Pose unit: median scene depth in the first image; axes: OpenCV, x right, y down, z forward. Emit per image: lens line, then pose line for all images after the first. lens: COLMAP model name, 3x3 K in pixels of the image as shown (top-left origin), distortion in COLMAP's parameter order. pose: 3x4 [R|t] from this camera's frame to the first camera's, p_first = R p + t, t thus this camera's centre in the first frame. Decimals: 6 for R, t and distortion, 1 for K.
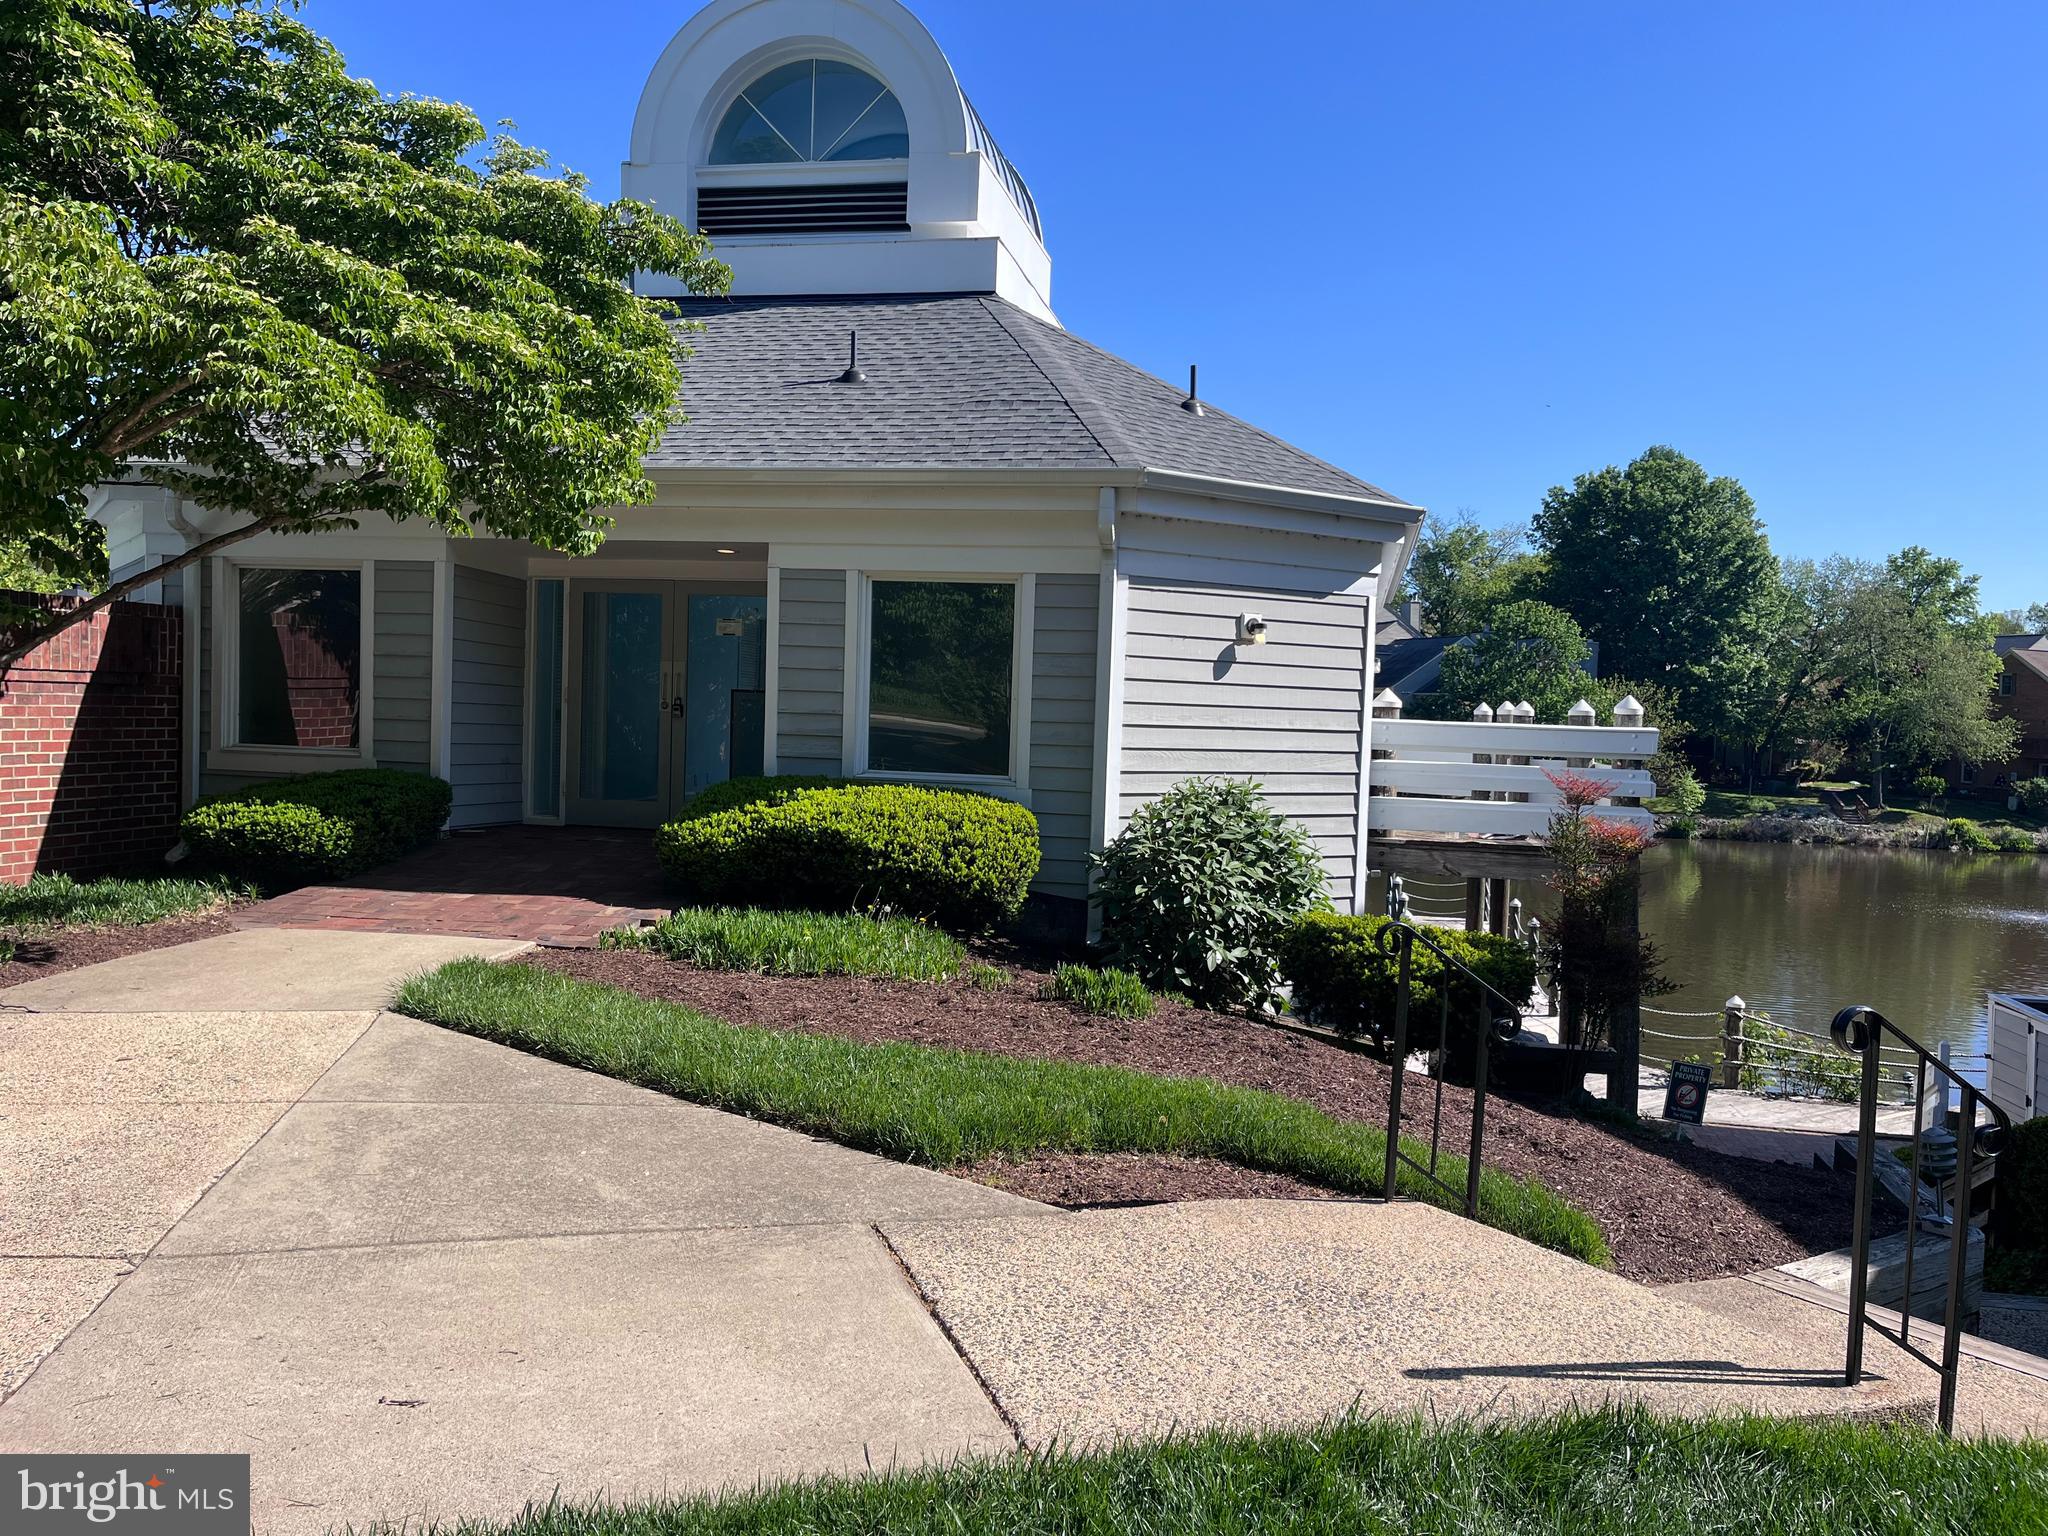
lens RADIAL K [[1544.0, 0, 1029.4], [0, 1544.0, 790.2], [0, 0, 1]] dist [0.039973, -0.062627]
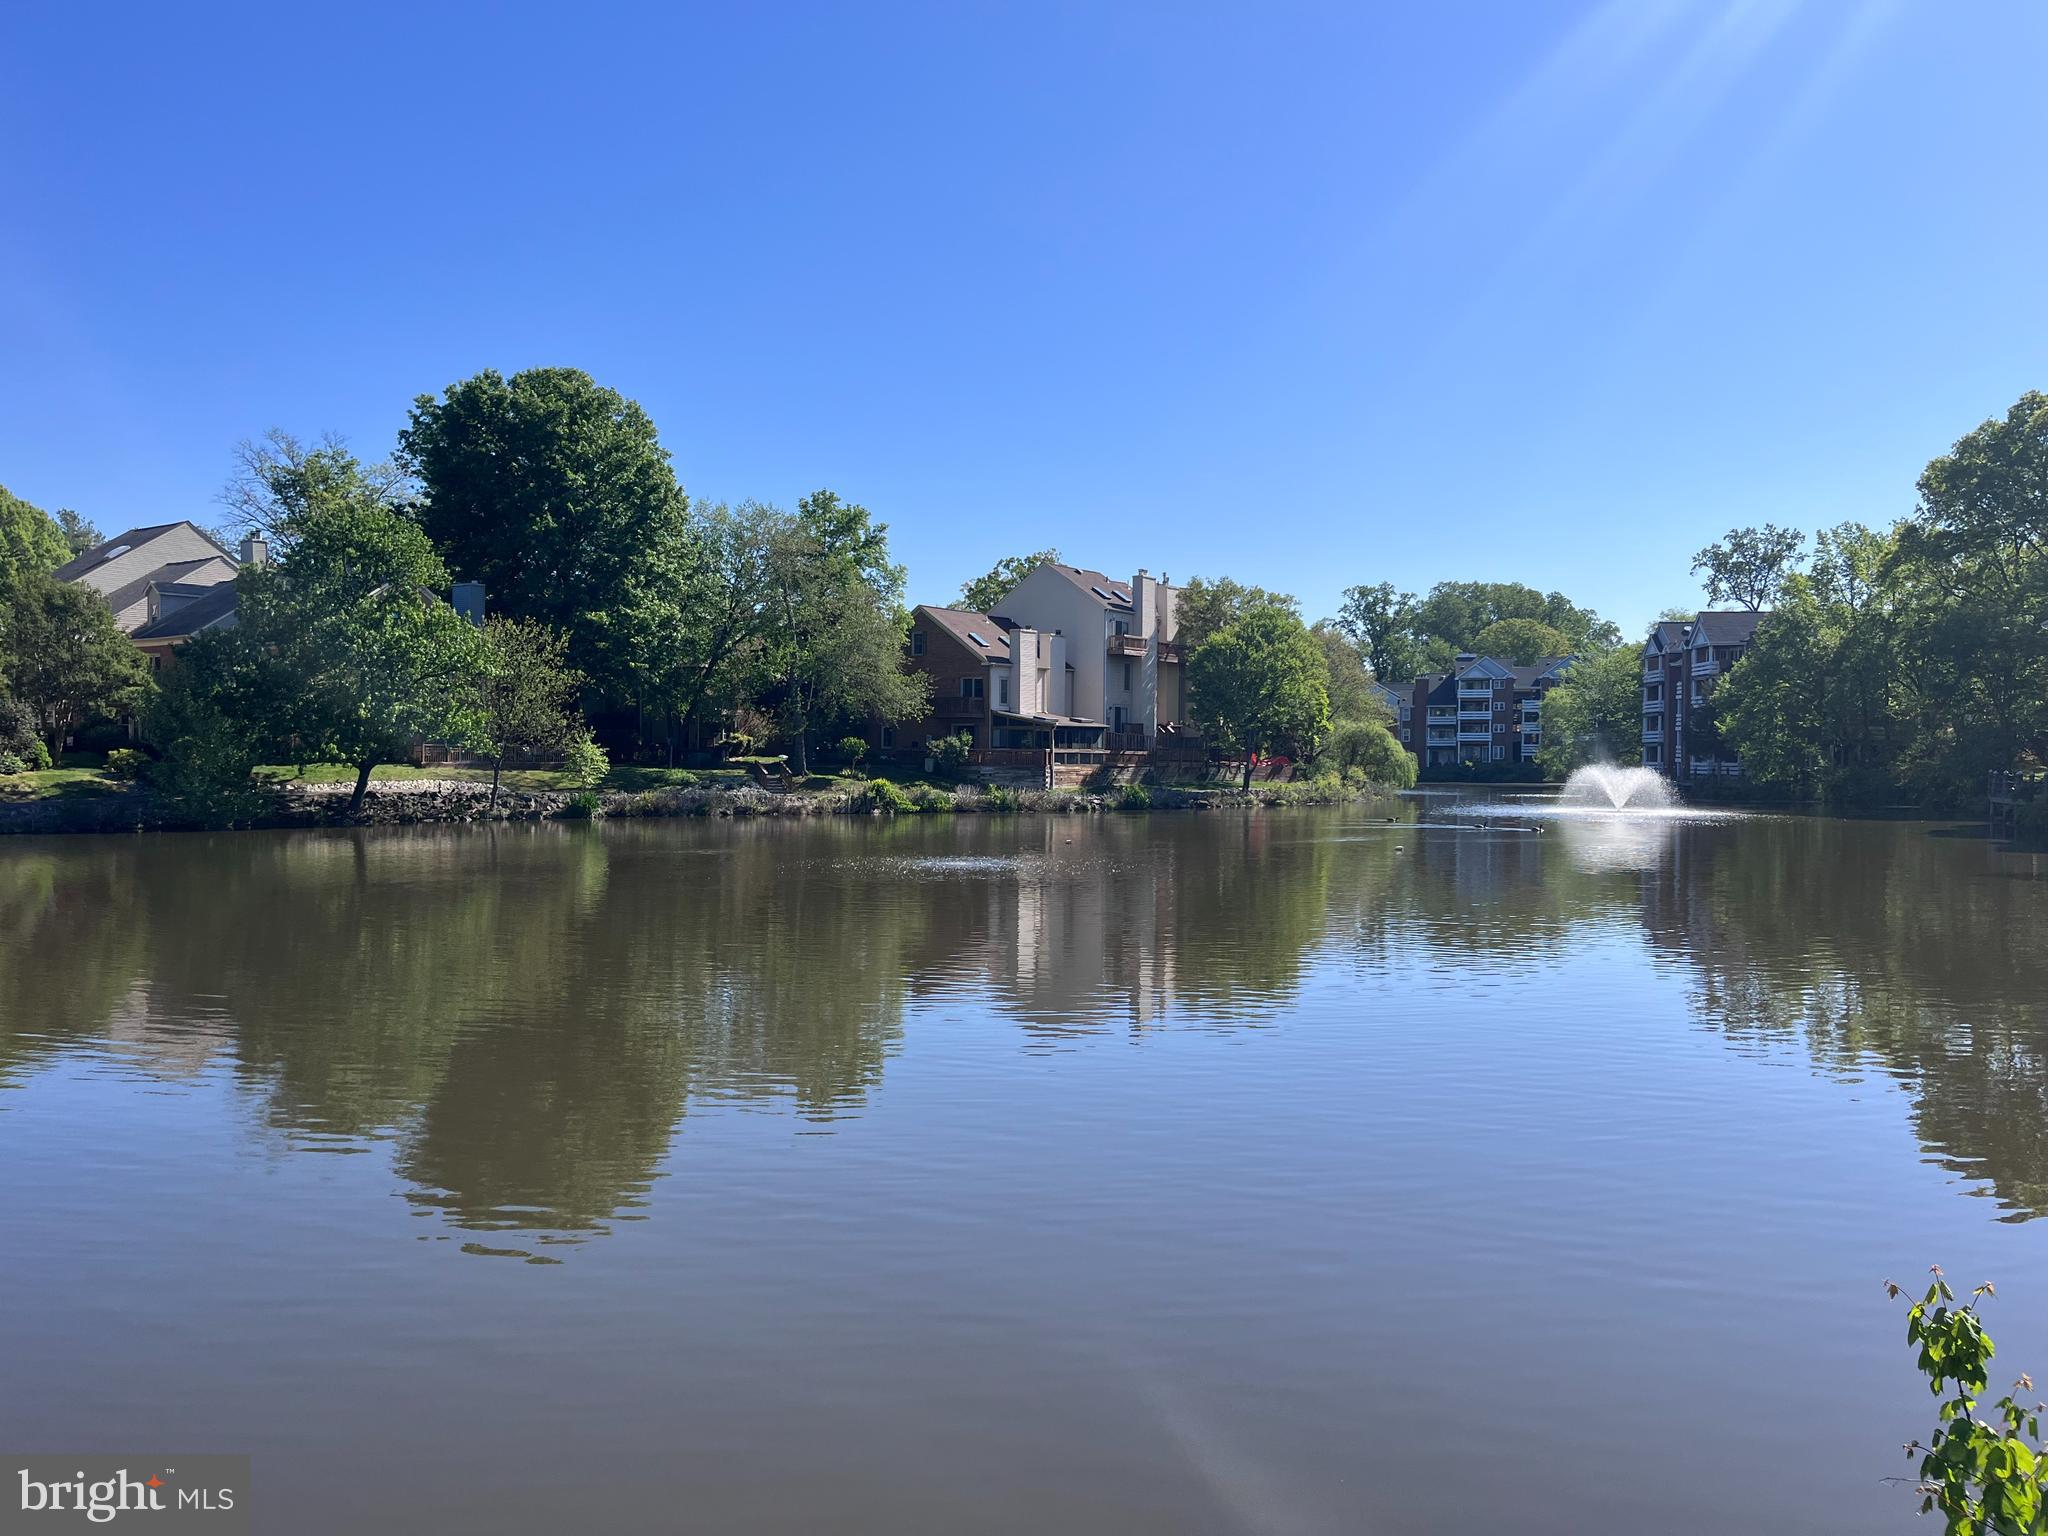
lens RADIAL K [[1544.0, 0, 1029.4], [0, 1544.0, 790.2], [0, 0, 1]] dist [0.039973, -0.062627]
pose [[0.808584, -0.042682, 0.586831, 0.128150], [0.050593, 0.998715, 0.002929, 0.024198], [-0.586202, 0.027321, 0.809704, 0.200403]]
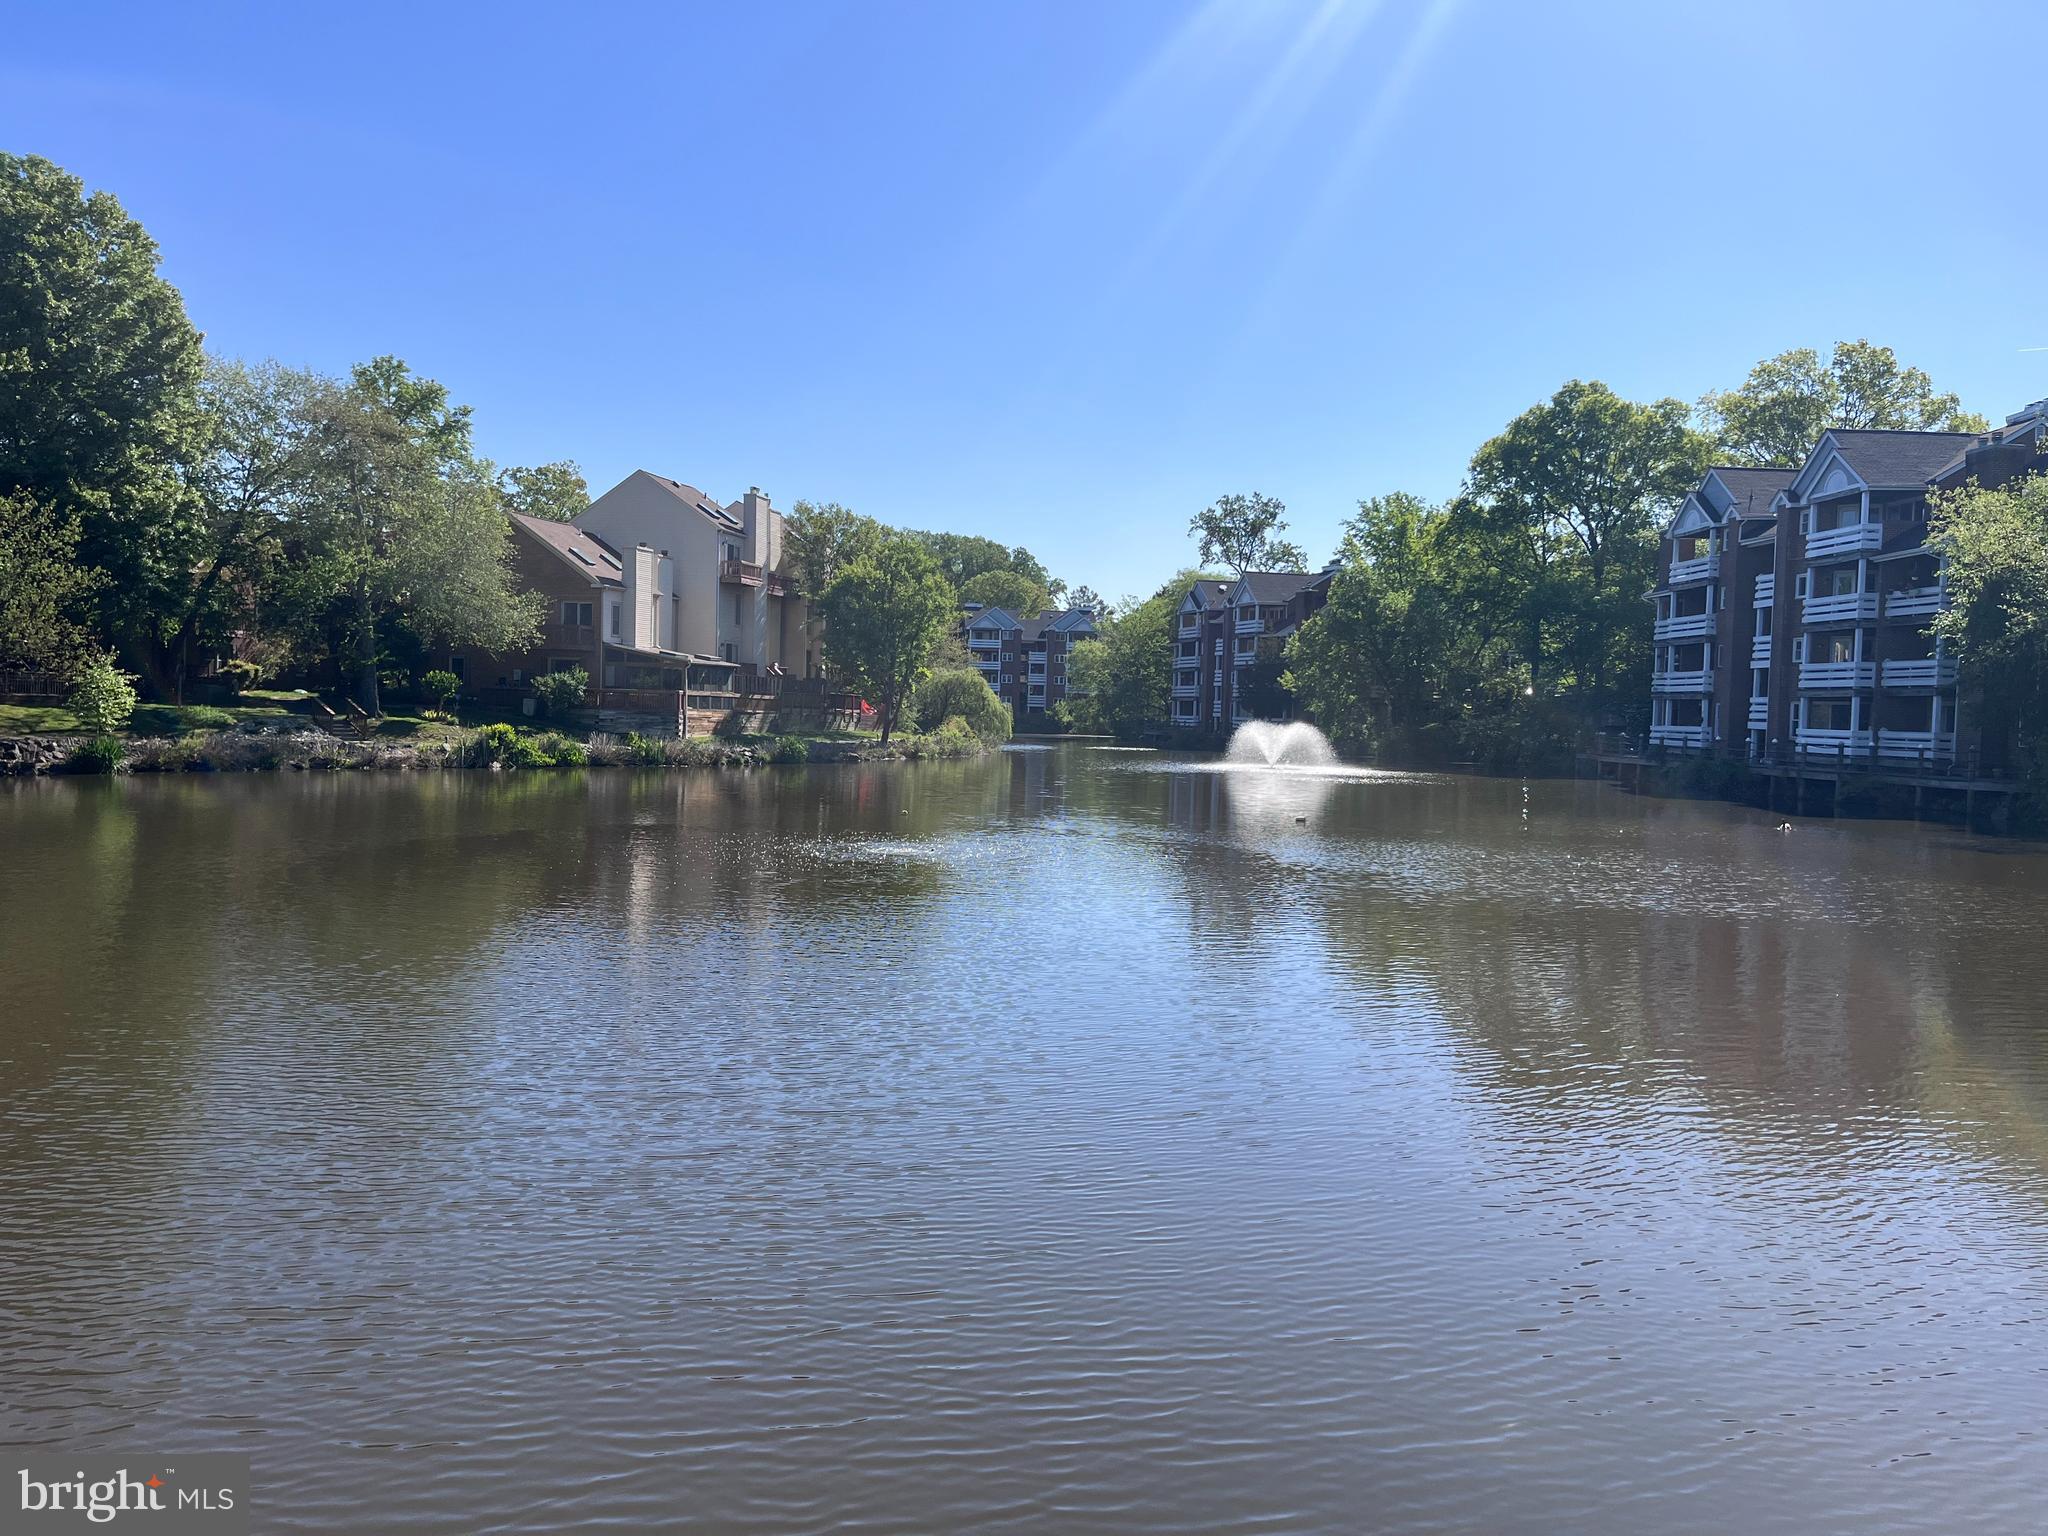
lens RADIAL K [[1544.0, 0, 1029.4], [0, 1544.0, 790.2], [0, 0, 1]] dist [0.039973, -0.062627]
pose [[0.539651, -0.064076, 0.839447, 0.113135], [0.033260, 0.997944, 0.054793, 0.016070], [-0.841232, -0.001649, 0.540672, 0.368492]]
